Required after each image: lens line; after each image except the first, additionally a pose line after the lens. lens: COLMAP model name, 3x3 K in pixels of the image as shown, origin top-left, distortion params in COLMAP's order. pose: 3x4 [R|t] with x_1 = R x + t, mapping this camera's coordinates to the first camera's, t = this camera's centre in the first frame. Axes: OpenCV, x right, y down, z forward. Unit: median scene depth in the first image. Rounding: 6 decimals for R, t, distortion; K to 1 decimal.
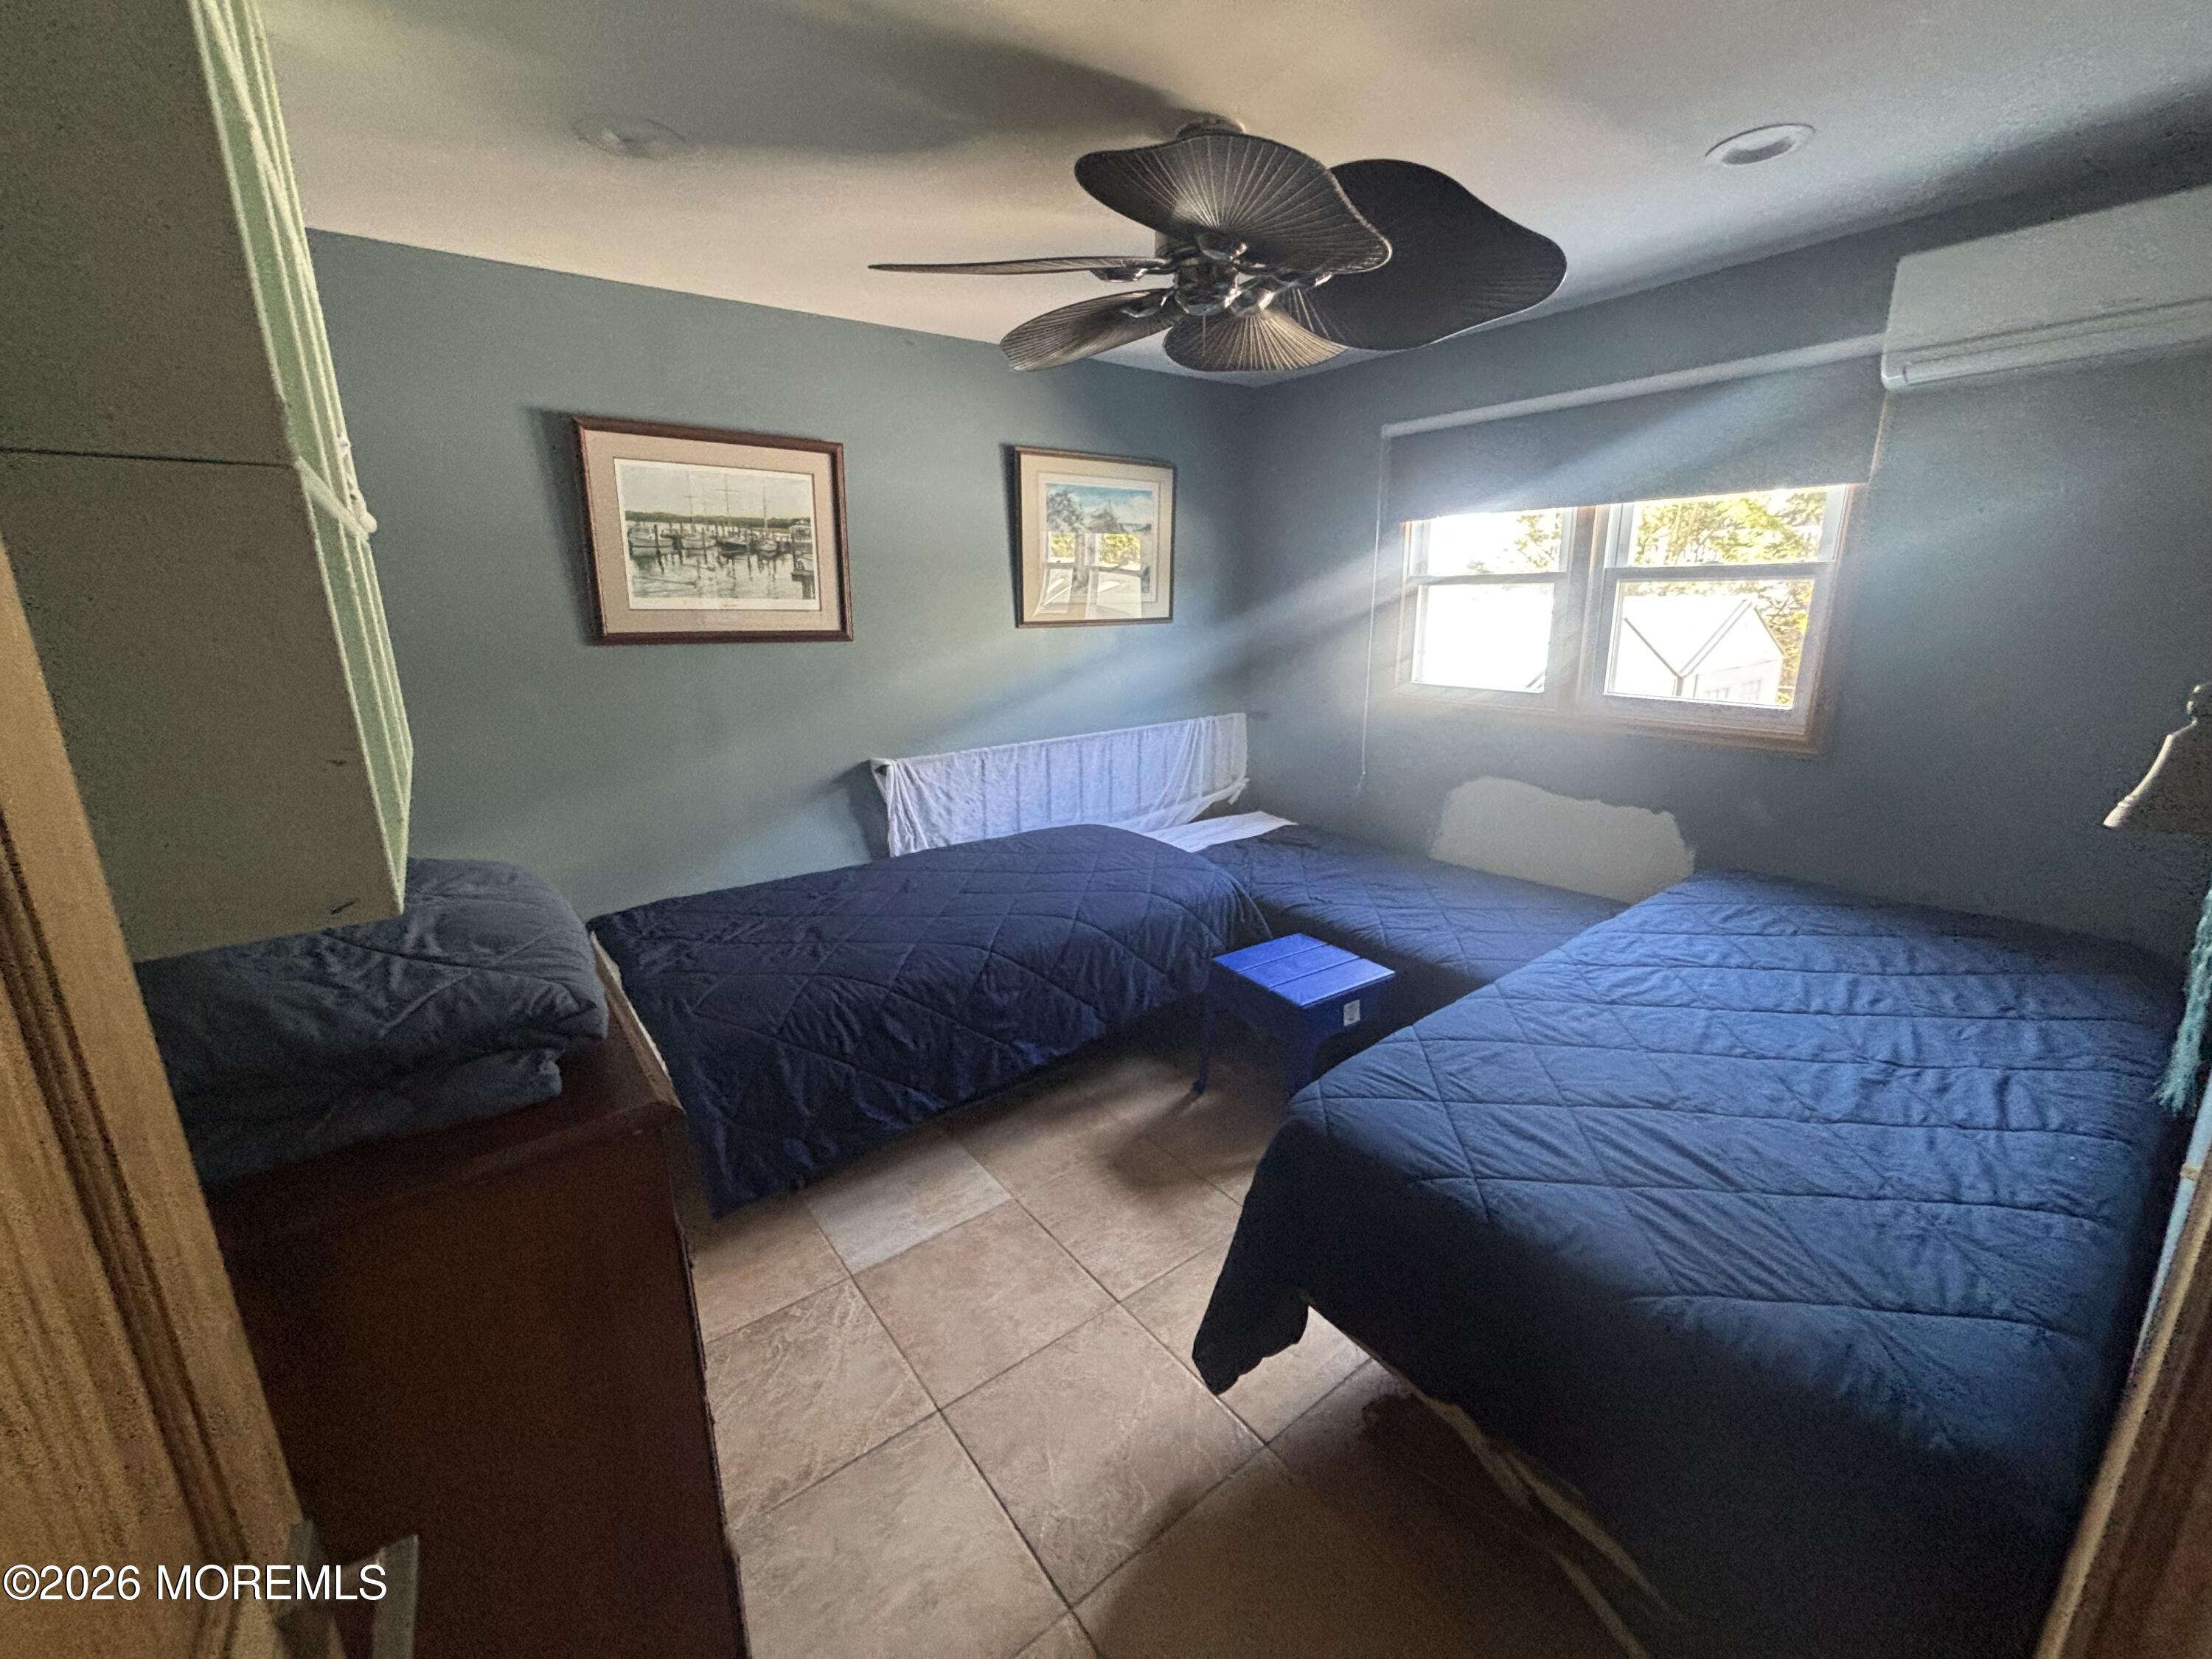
lens RADIAL K [[886.5, 0, 1101.6], [0, 886.5, 822.8], [0, 0, 1]] dist [0.001161, -0.000217]
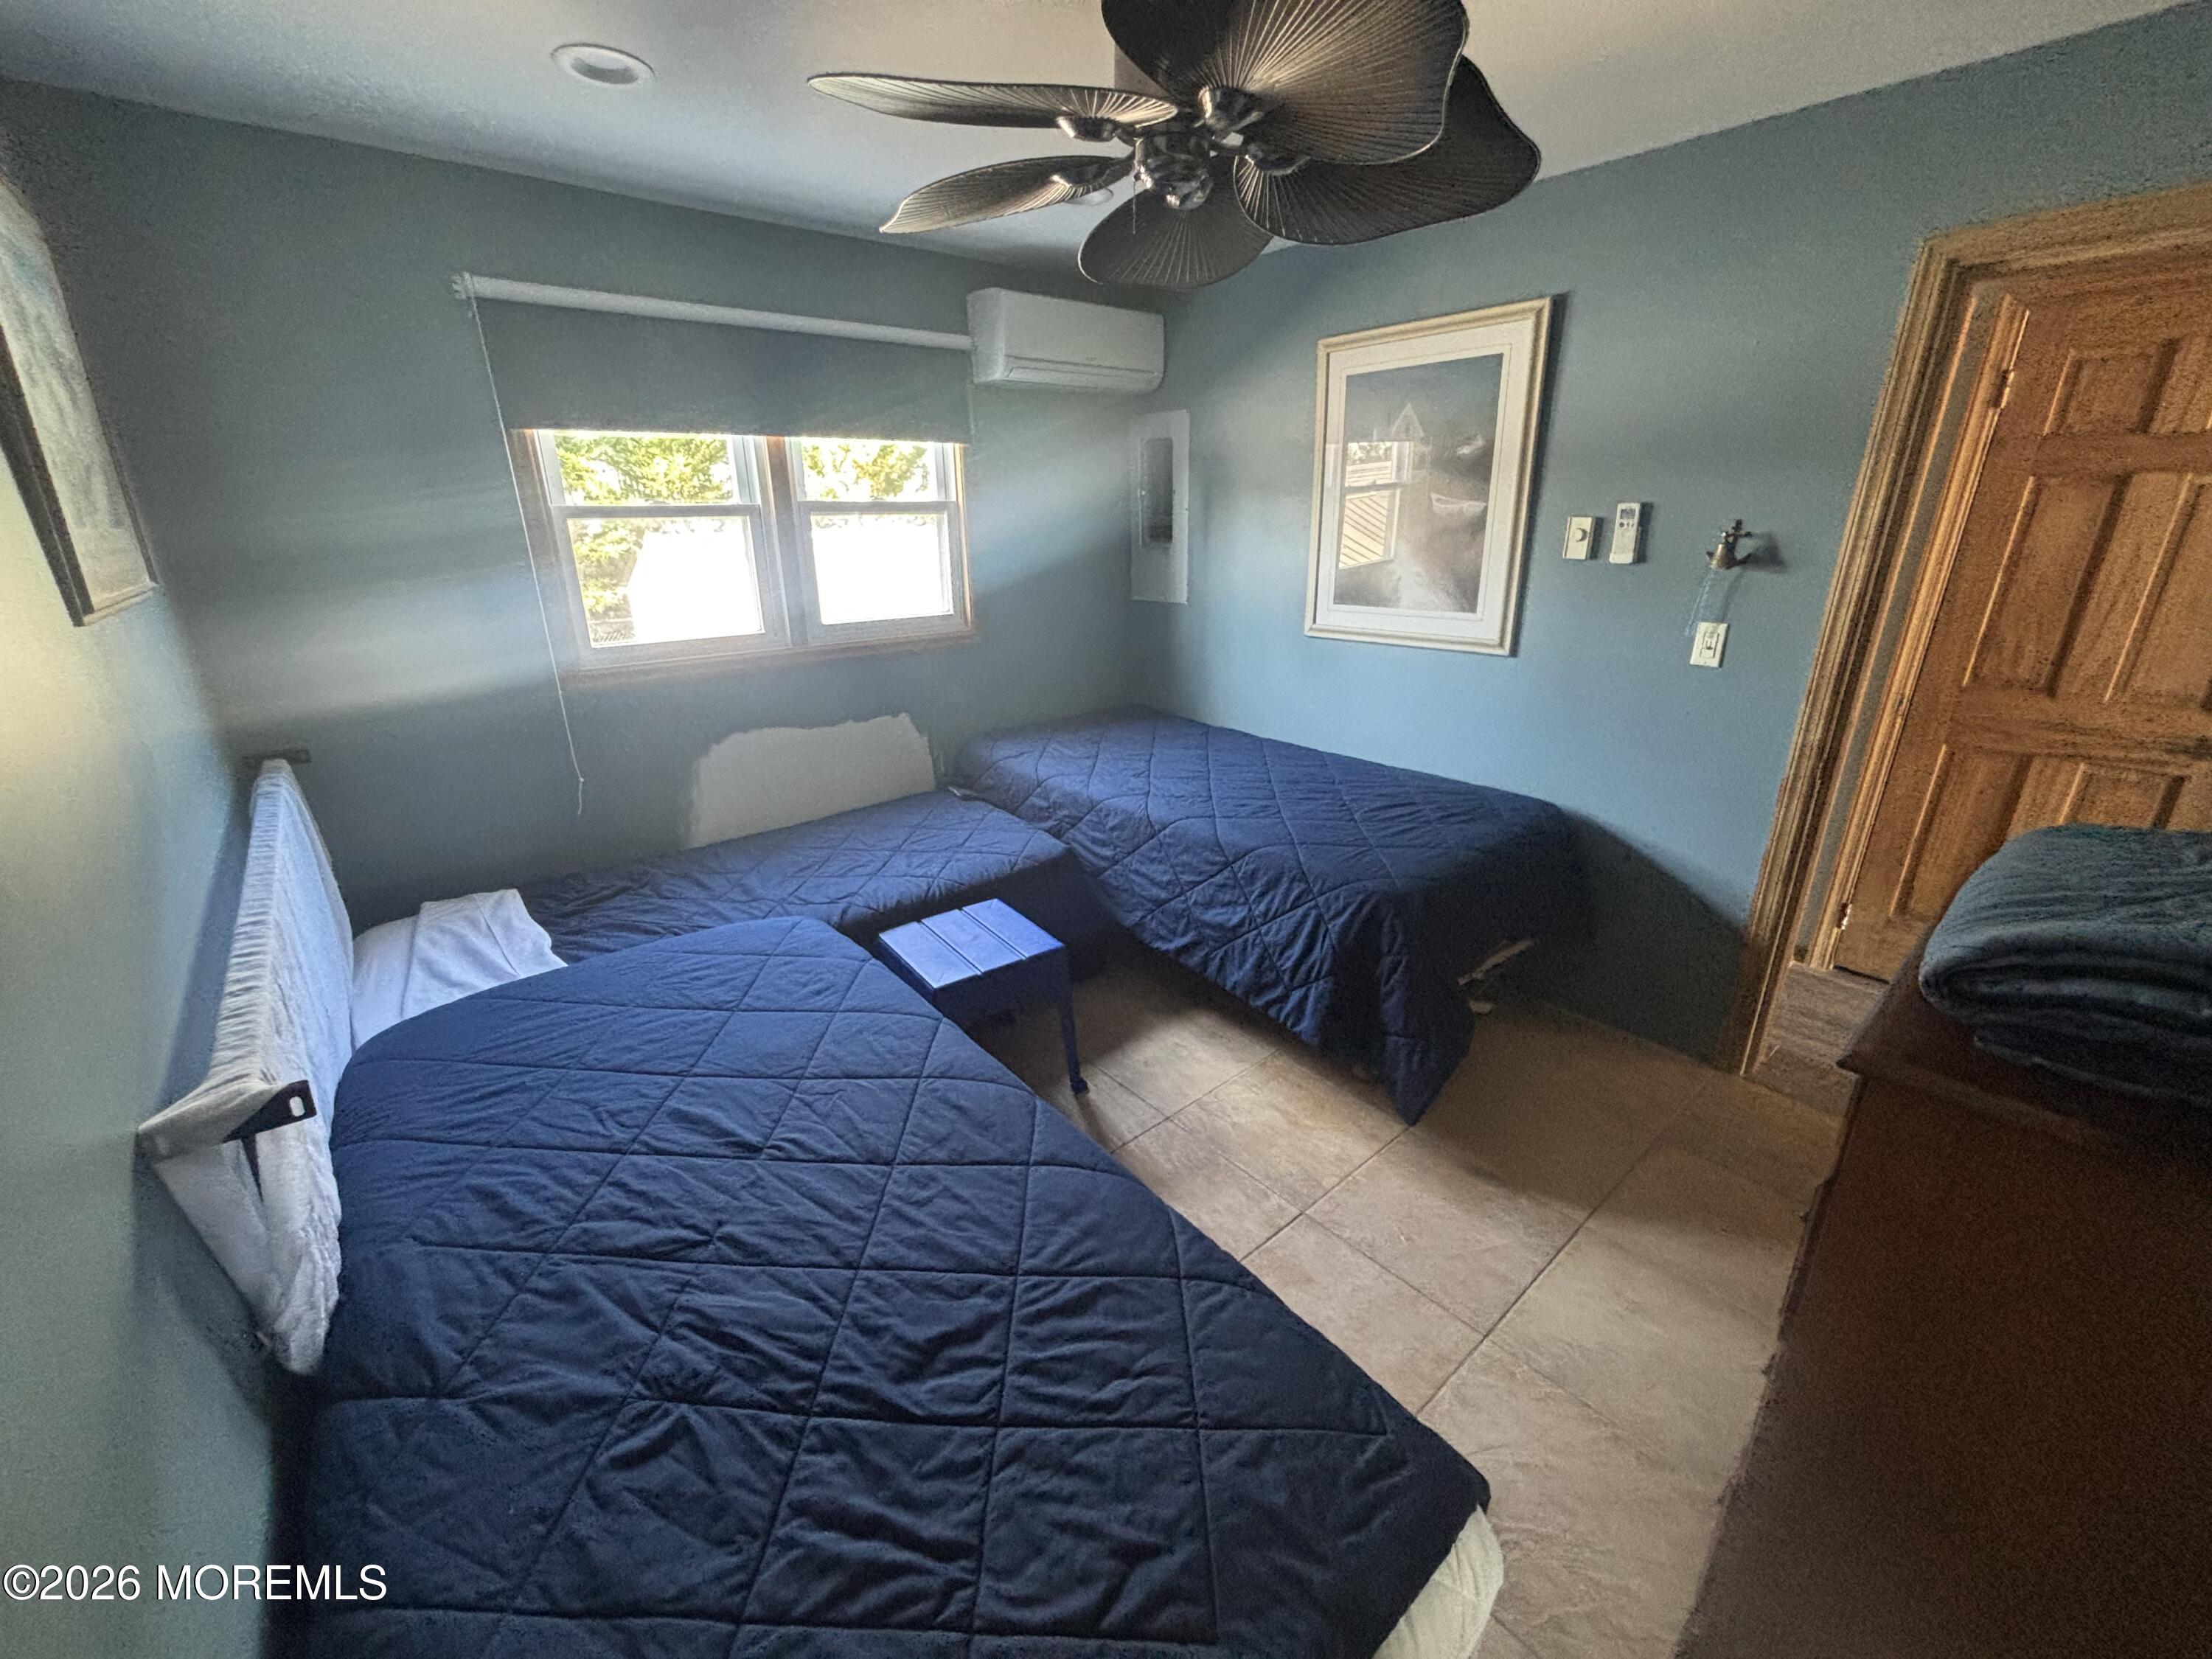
lens RADIAL K [[886.5, 0, 1101.3], [0, 886.5, 832.4], [0, 0, 1]] dist [0.001161, -0.000217]
pose [[-0.051424, -0.322245, 0.945259, -0.561043], [0.267363, 0.907519, 0.323924, -0.182331], [-0.962223, 0.269384, 0.039488, 0.740618]]
